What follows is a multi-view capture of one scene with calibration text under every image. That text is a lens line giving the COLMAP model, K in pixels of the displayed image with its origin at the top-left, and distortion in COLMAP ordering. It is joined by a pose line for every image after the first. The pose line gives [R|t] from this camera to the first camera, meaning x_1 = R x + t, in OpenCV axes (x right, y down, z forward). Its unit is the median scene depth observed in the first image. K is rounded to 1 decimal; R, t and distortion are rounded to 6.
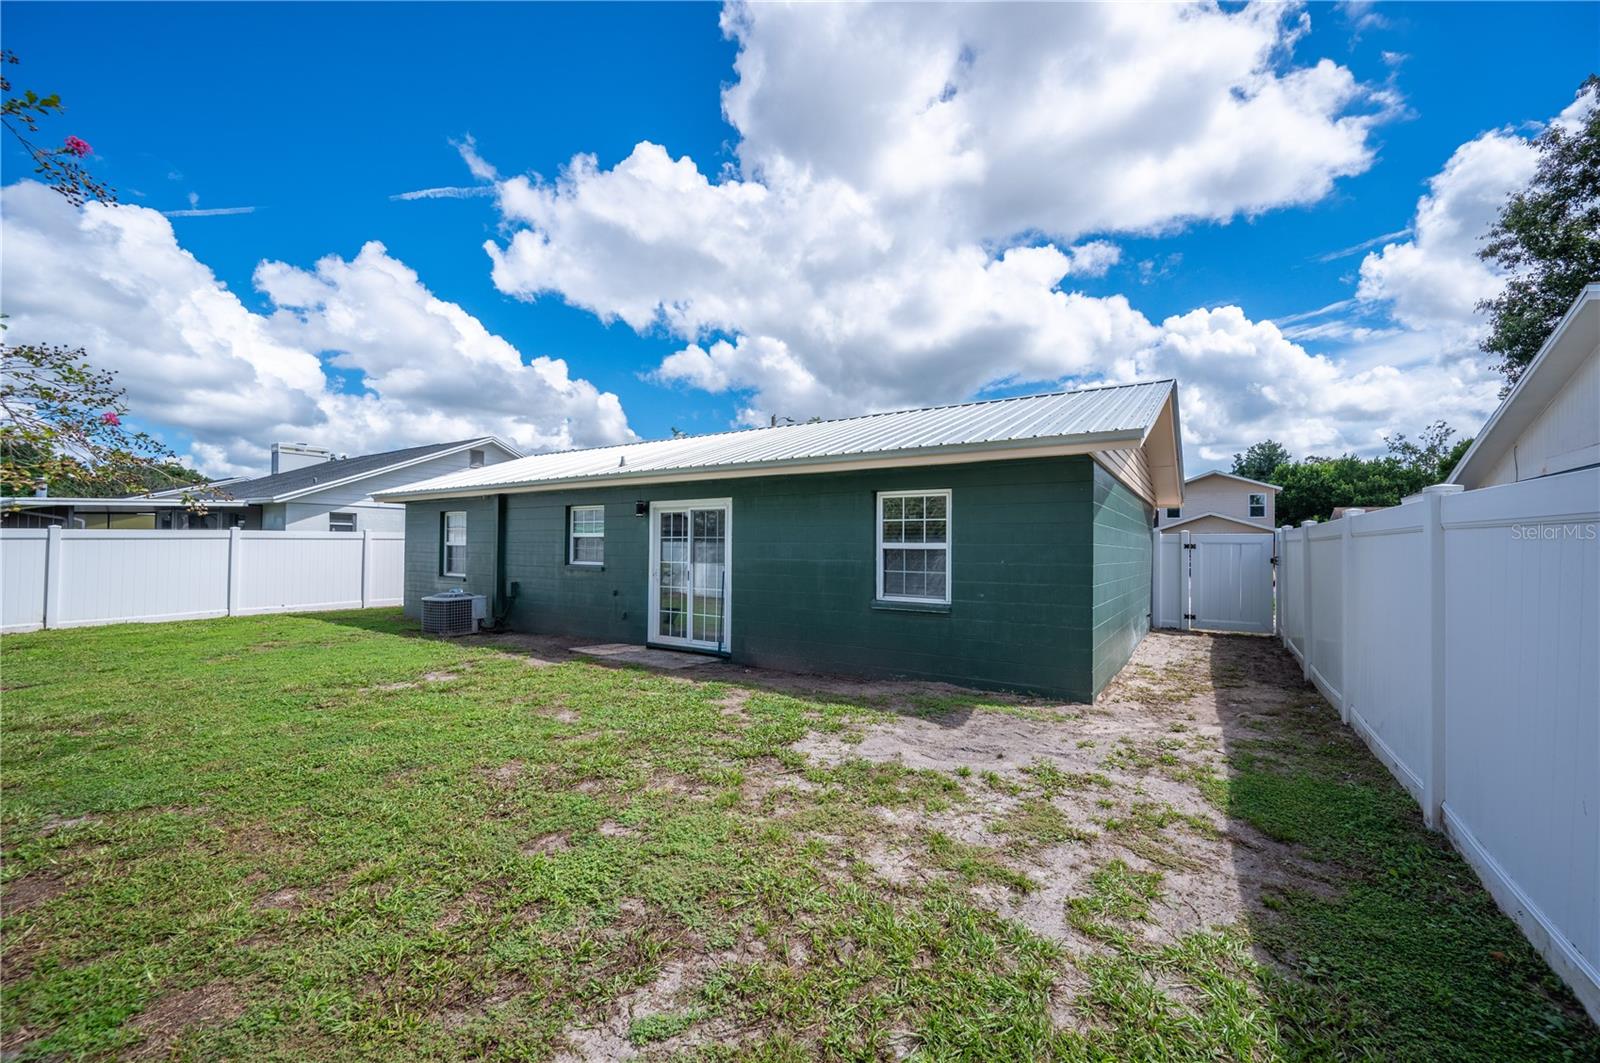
lens RADIAL K [[635.6, 0, 804.5], [0, 635.6, 533.7], [0, 0, 1]] dist [0.000091, -0.000719]
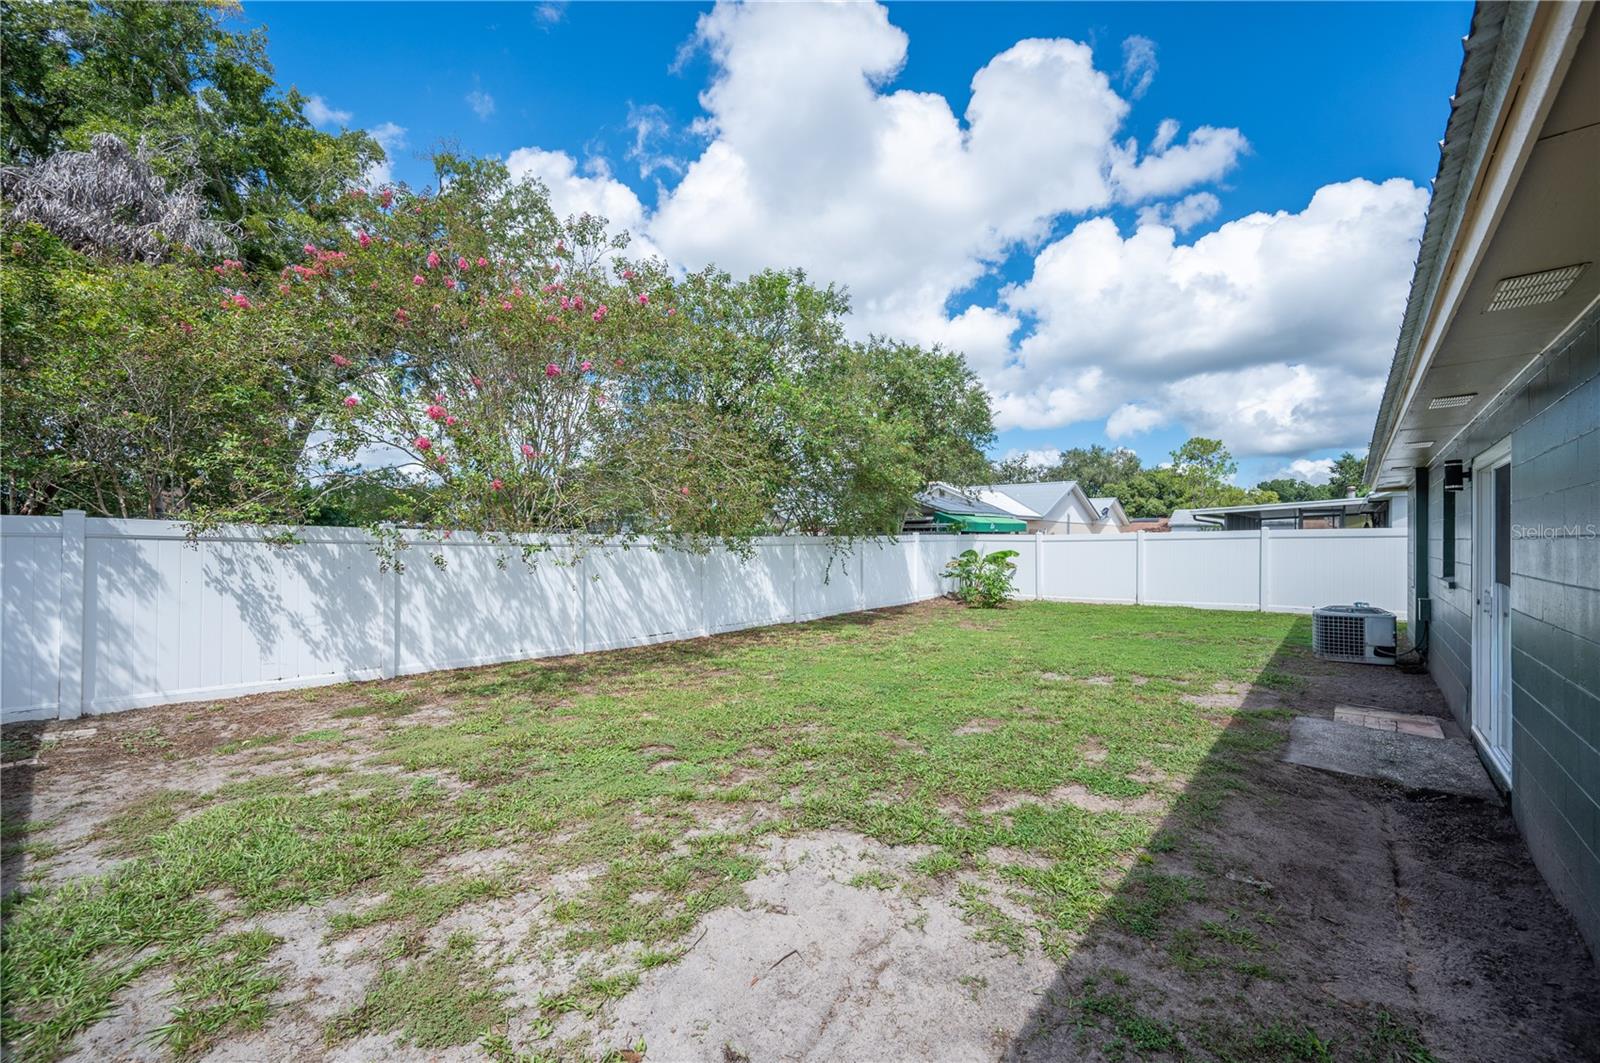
lens RADIAL K [[635.6, 0, 804.5], [0, 635.6, 538.2], [0, 0, 1]] dist [0.000091, -0.000719]
pose [[-0.142538, -0.008586, -0.989752, 0.799140], [0.018251, 0.999770, -0.011302, 0.019640], [0.989621, -0.019675, -0.142349, 1.242848]]
